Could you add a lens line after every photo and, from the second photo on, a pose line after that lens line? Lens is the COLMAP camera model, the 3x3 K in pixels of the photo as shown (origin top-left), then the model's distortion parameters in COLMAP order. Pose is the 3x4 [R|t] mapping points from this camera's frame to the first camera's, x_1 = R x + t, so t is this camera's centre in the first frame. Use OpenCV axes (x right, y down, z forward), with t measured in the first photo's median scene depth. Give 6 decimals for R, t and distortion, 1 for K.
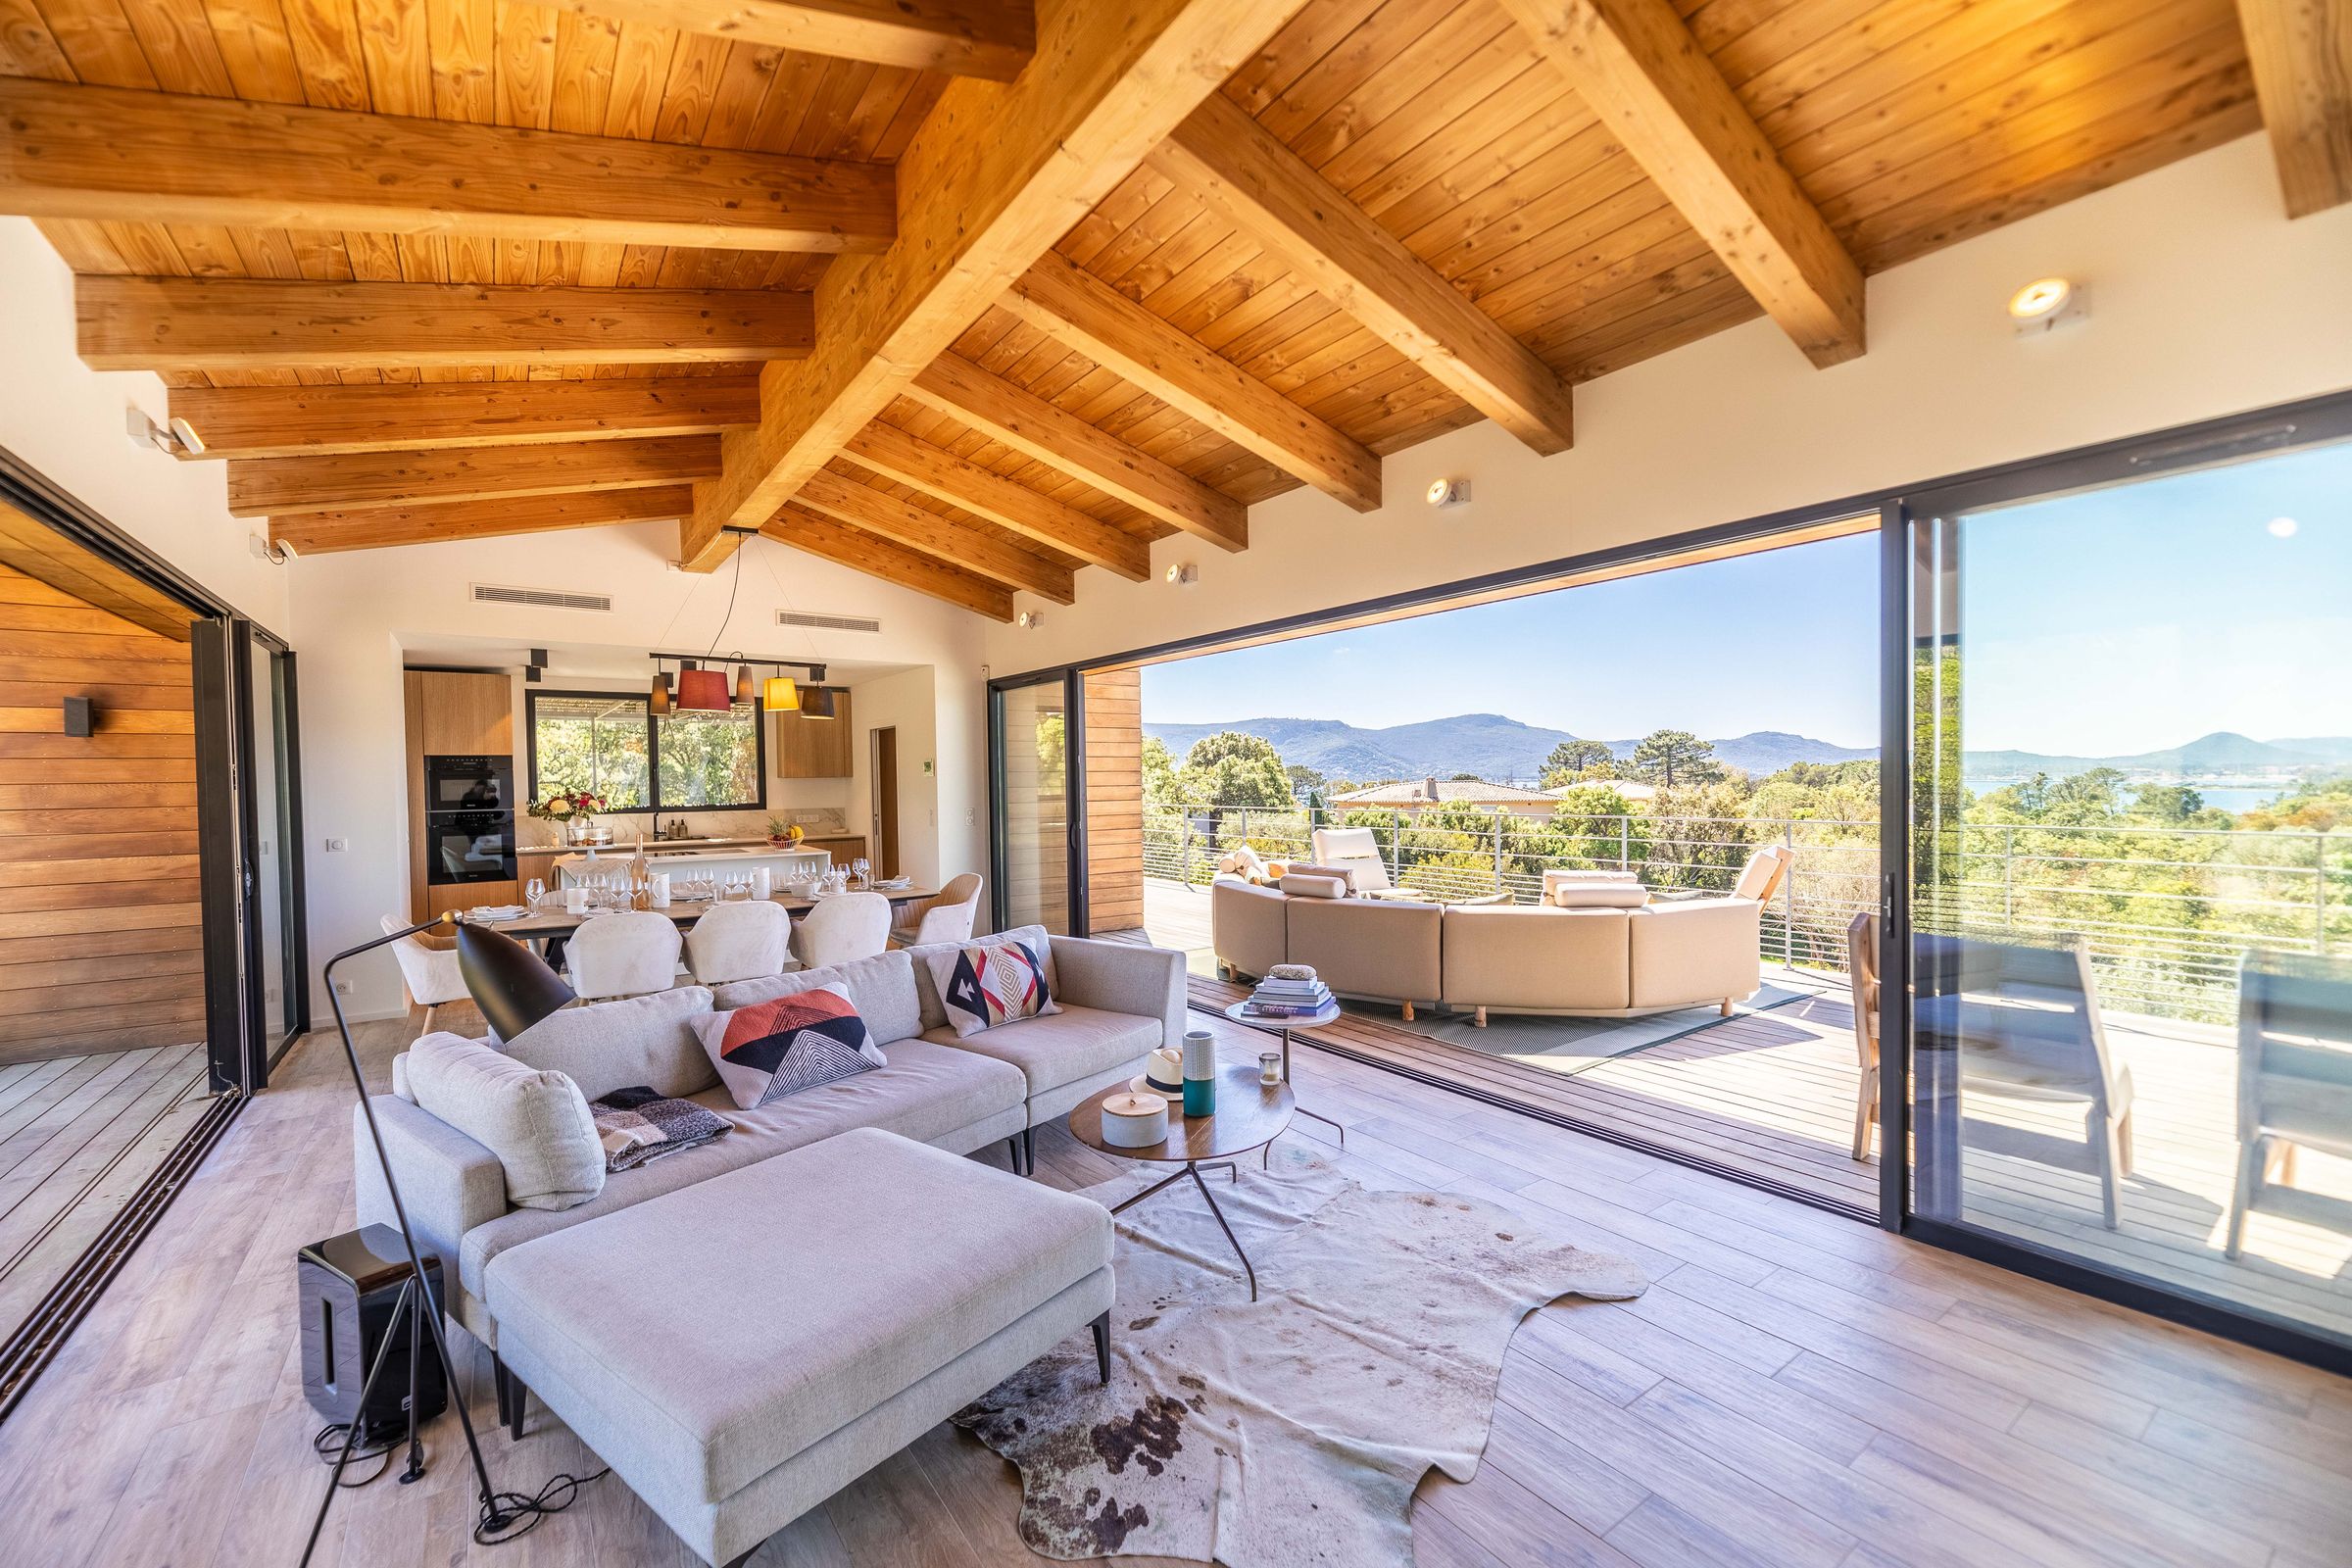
lens RADIAL K [[960.4, 0, 1175.3], [0, 960.4, 787.6], [0, 0, 1]] dist [0.000470, -0.000370]
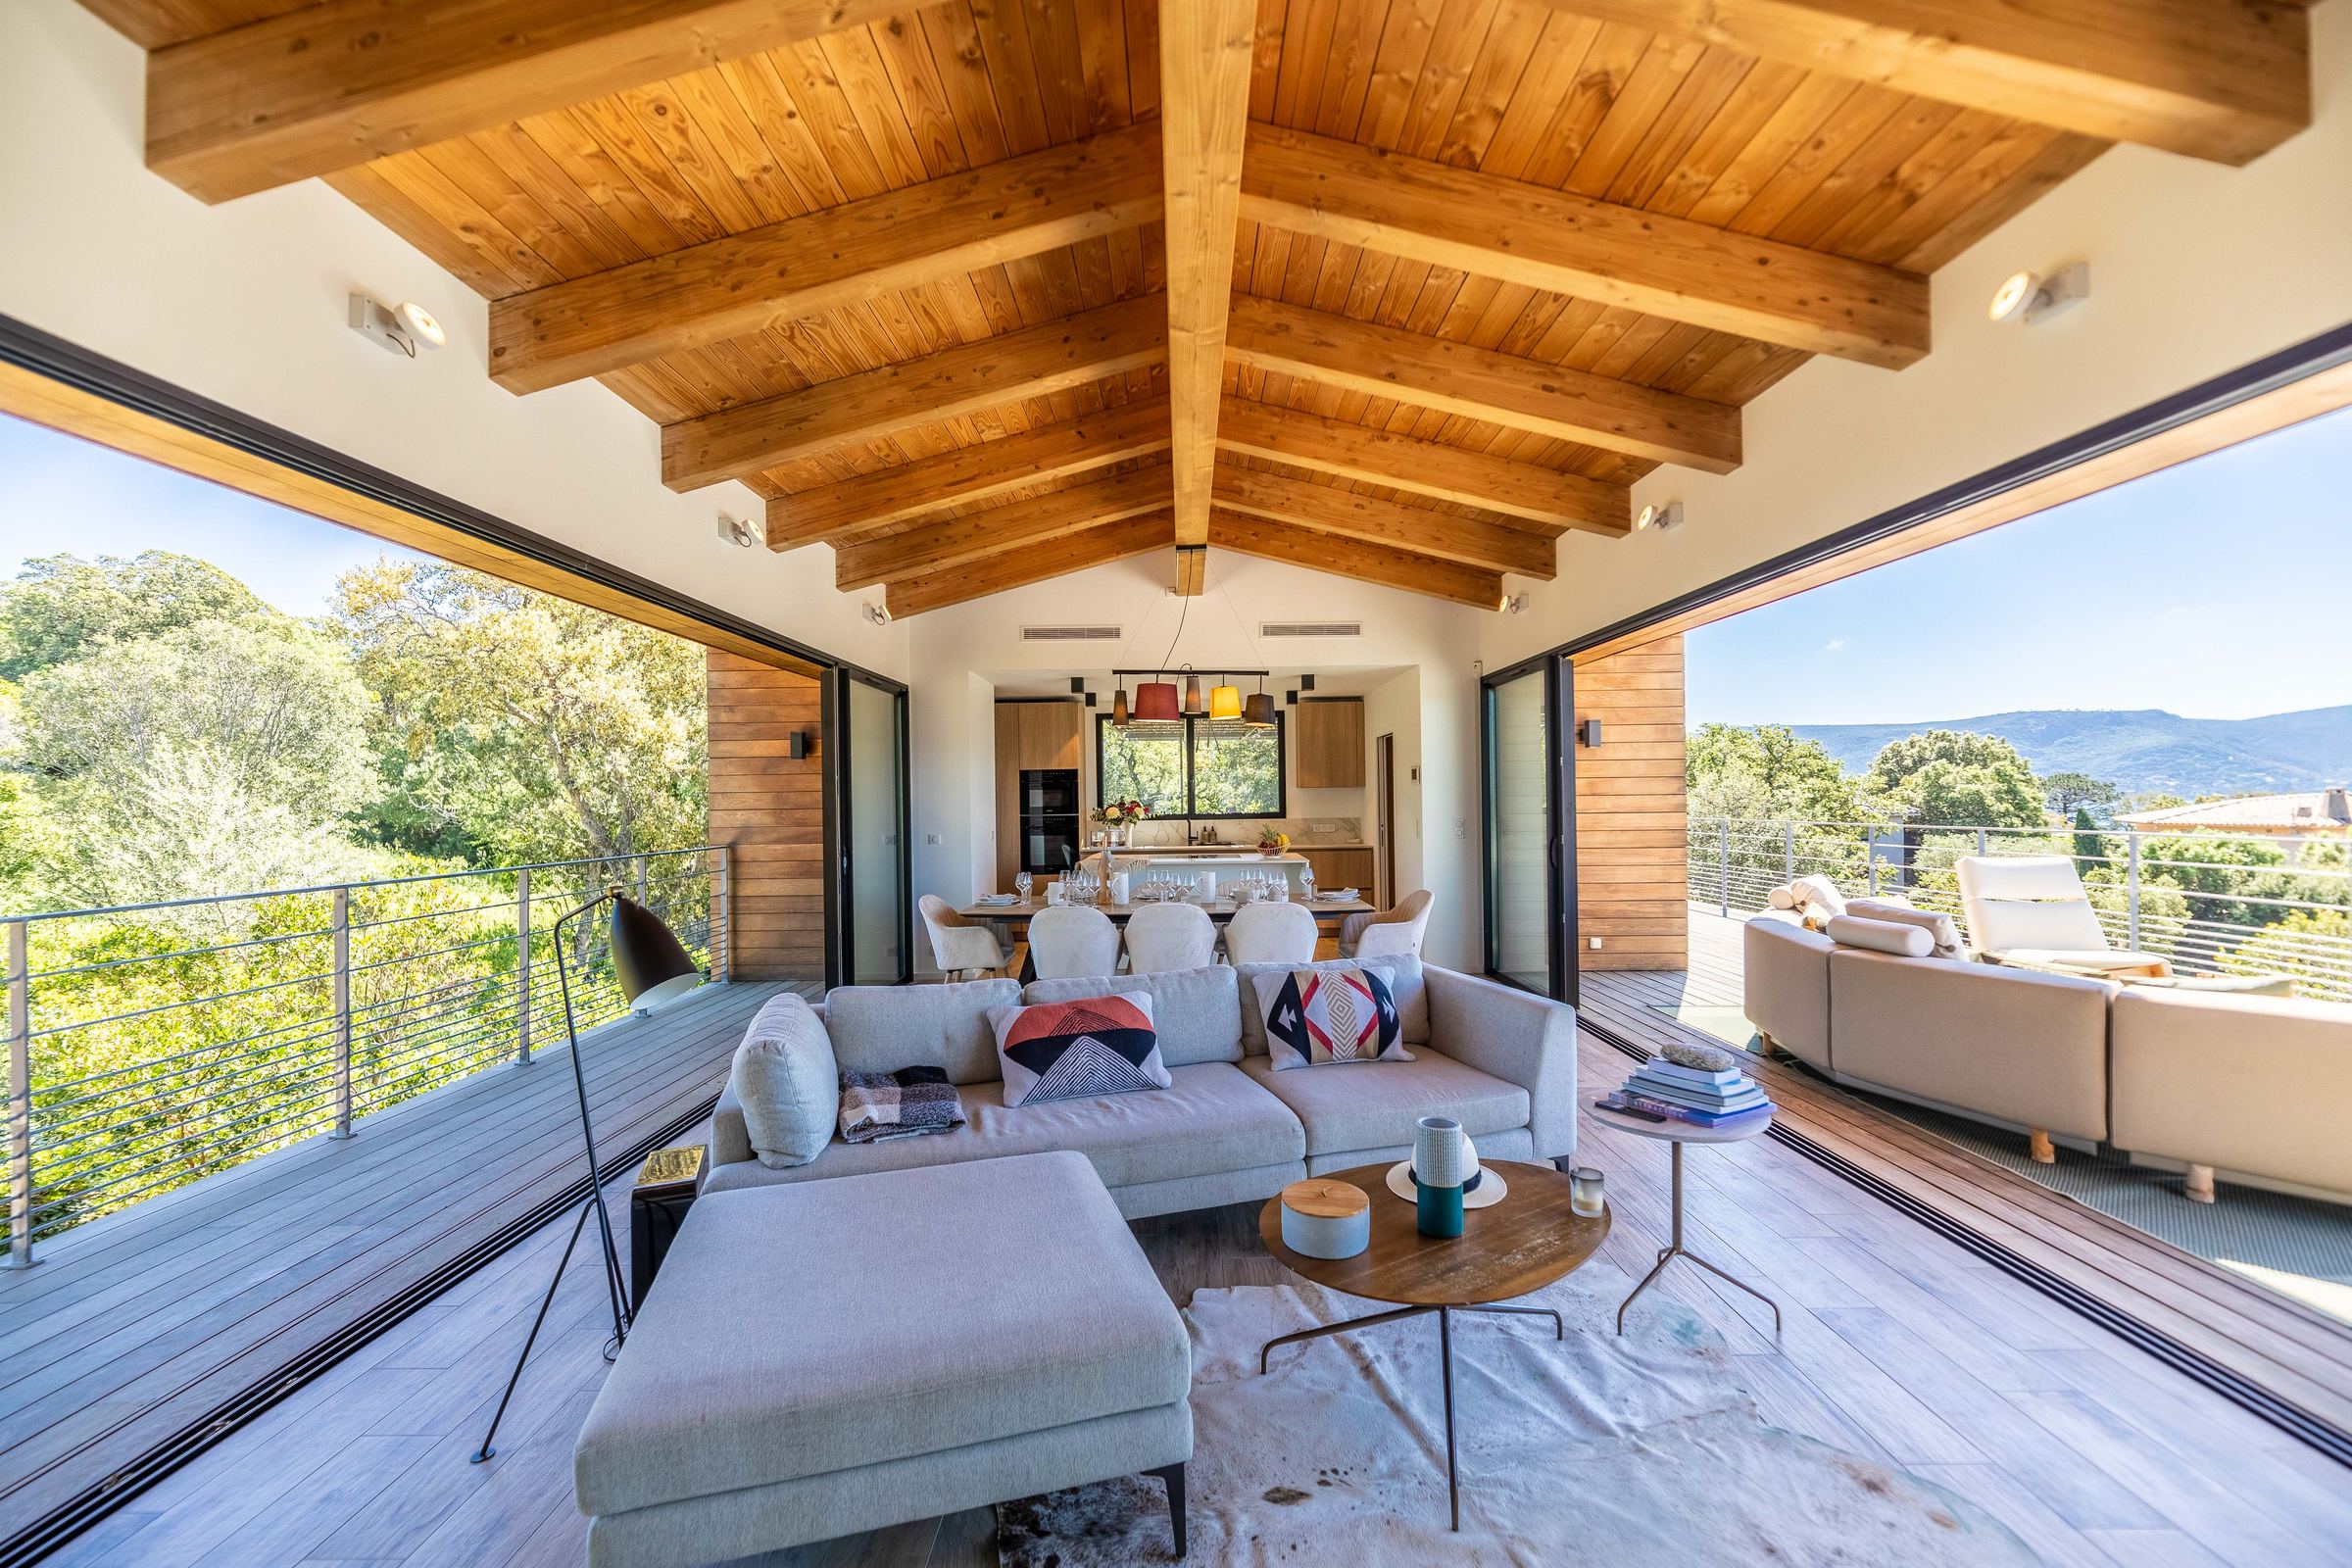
lens RADIAL K [[960.4, 0, 1175.0], [0, 960.4, 793.8], [0, 0, 1]] dist [0.000470, -0.000370]
pose [[0.808666, -0.002003, -0.588265, 0.187749], [-0.003141, 0.999965, -0.007723, 0.009820], [0.588260, 0.008094, 0.808632, 0.189439]]
